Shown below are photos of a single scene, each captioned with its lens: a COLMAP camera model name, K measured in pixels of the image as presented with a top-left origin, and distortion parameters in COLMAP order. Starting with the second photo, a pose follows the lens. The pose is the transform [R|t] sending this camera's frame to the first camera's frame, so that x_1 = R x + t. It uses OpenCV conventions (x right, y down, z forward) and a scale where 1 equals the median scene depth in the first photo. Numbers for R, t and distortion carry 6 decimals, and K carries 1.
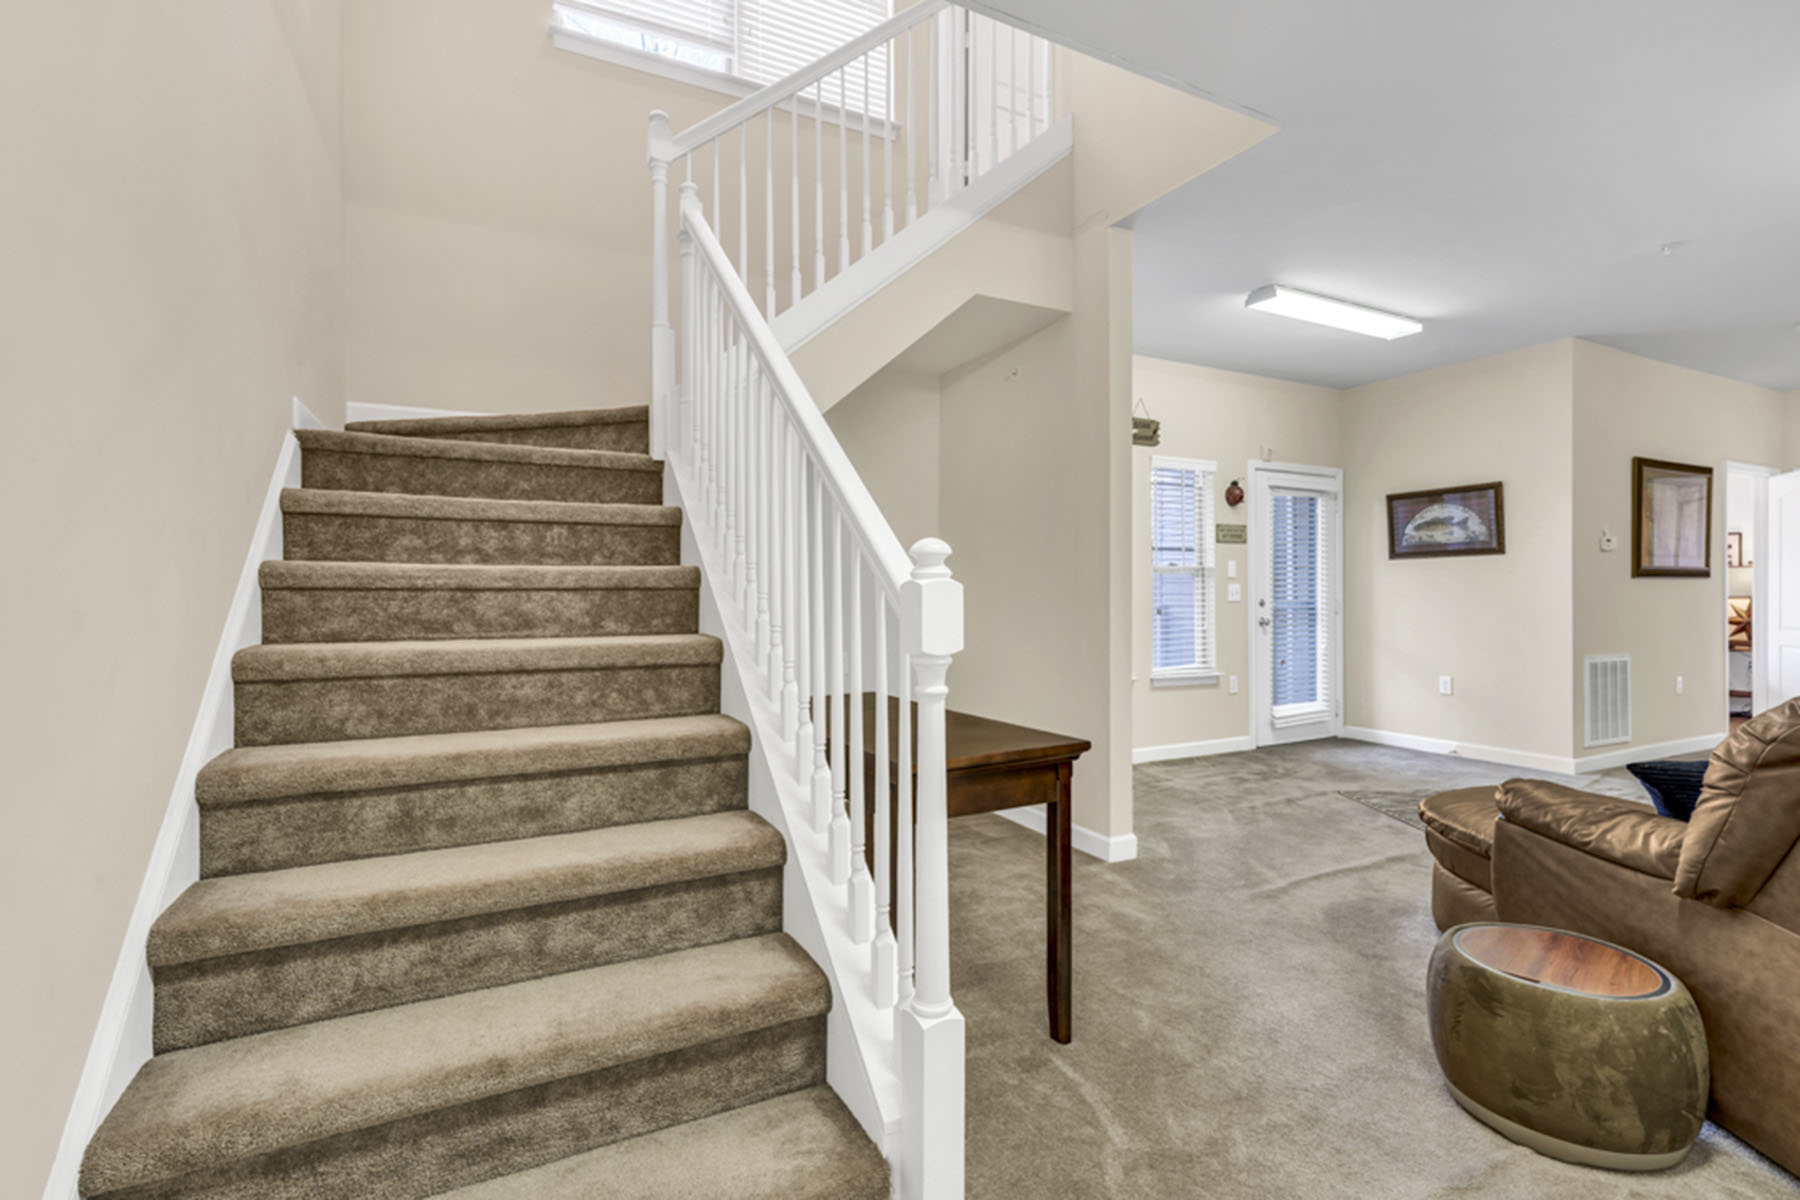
lens RADIAL K [[792.8, 0, 903.1], [0, 792.8, 598.8], [0, 0, 1]] dist [-0.001585, 0.000037]
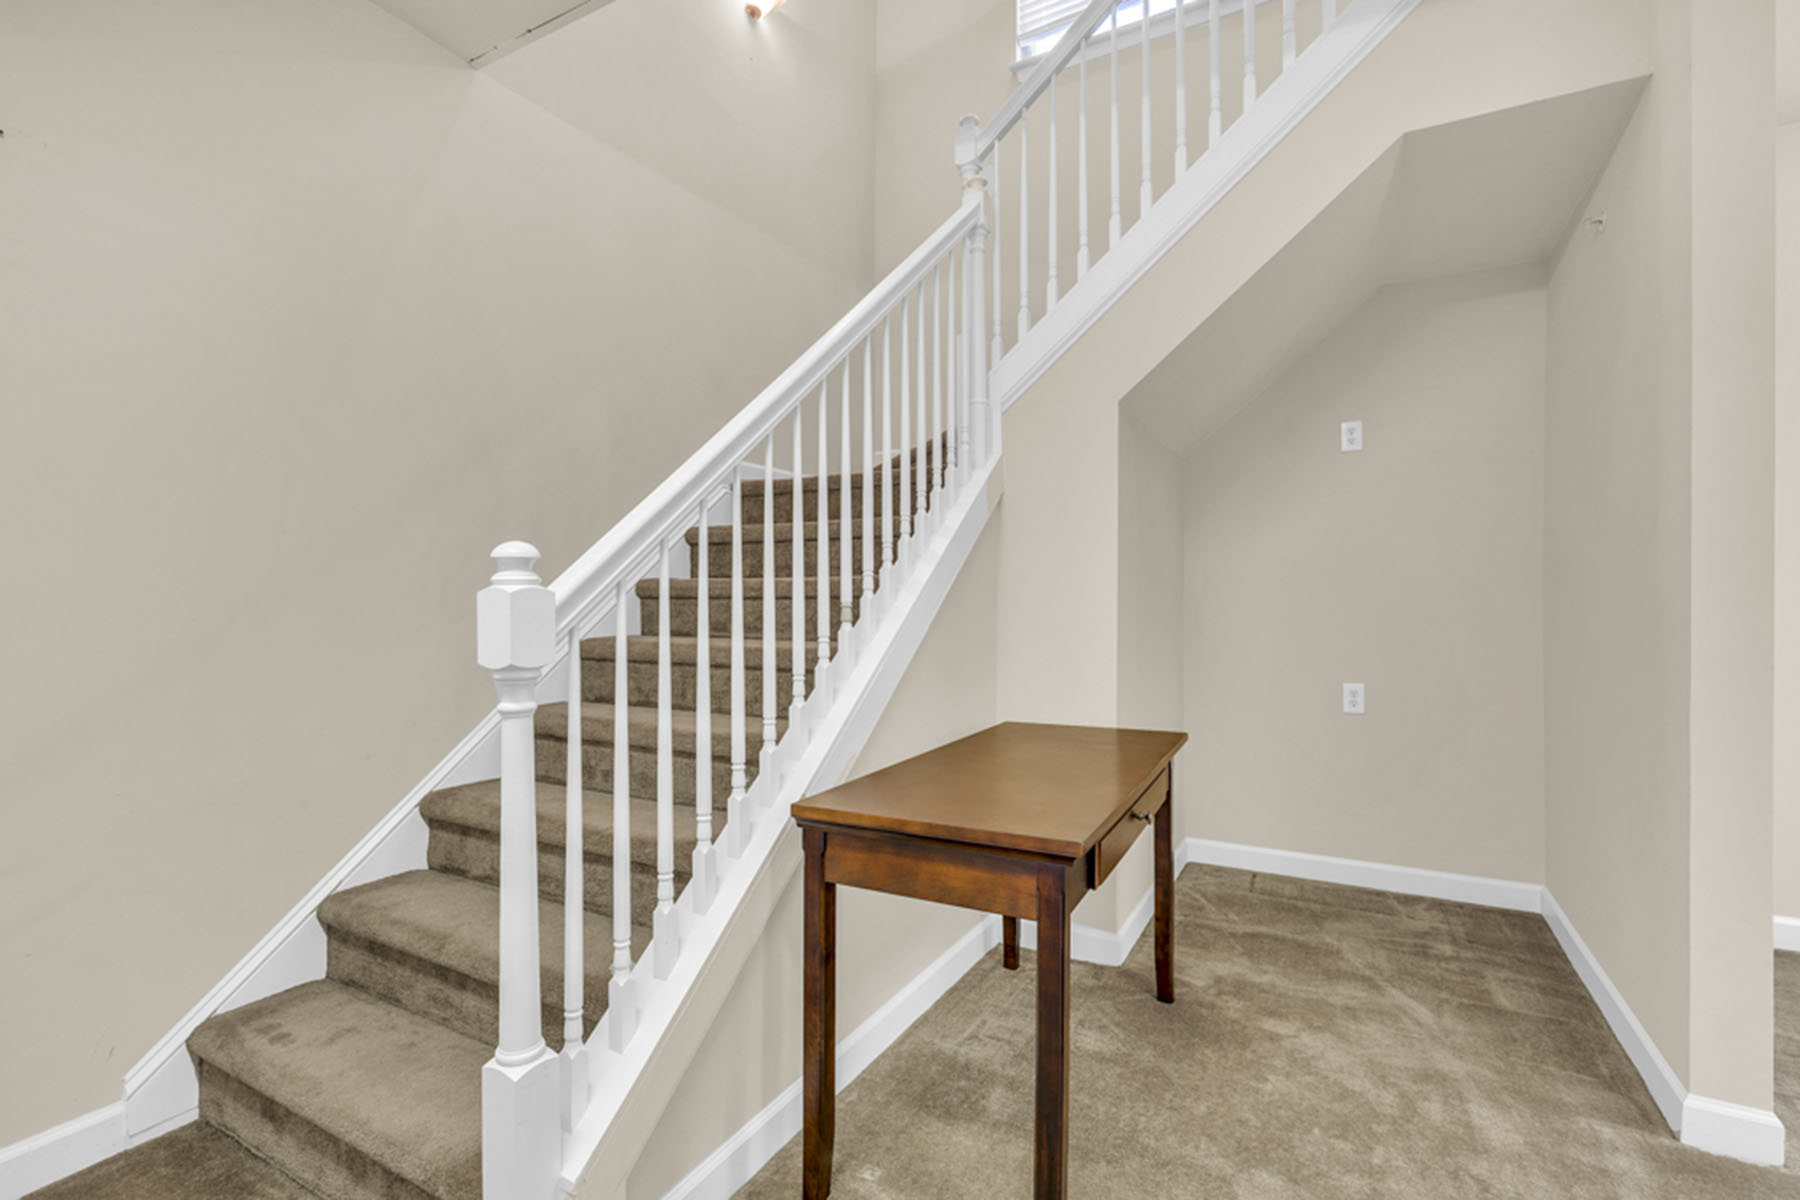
lens RADIAL K [[792.8, 0, 904.0], [0, 792.8, 595.5], [0, 0, 1]] dist [-0.001585, 0.000037]
pose [[0.570870, -0.004673, -0.821027, 1.008326], [-0.006479, 0.999927, -0.010196, -0.006880], [0.821015, 0.011140, 0.570798, 0.813223]]
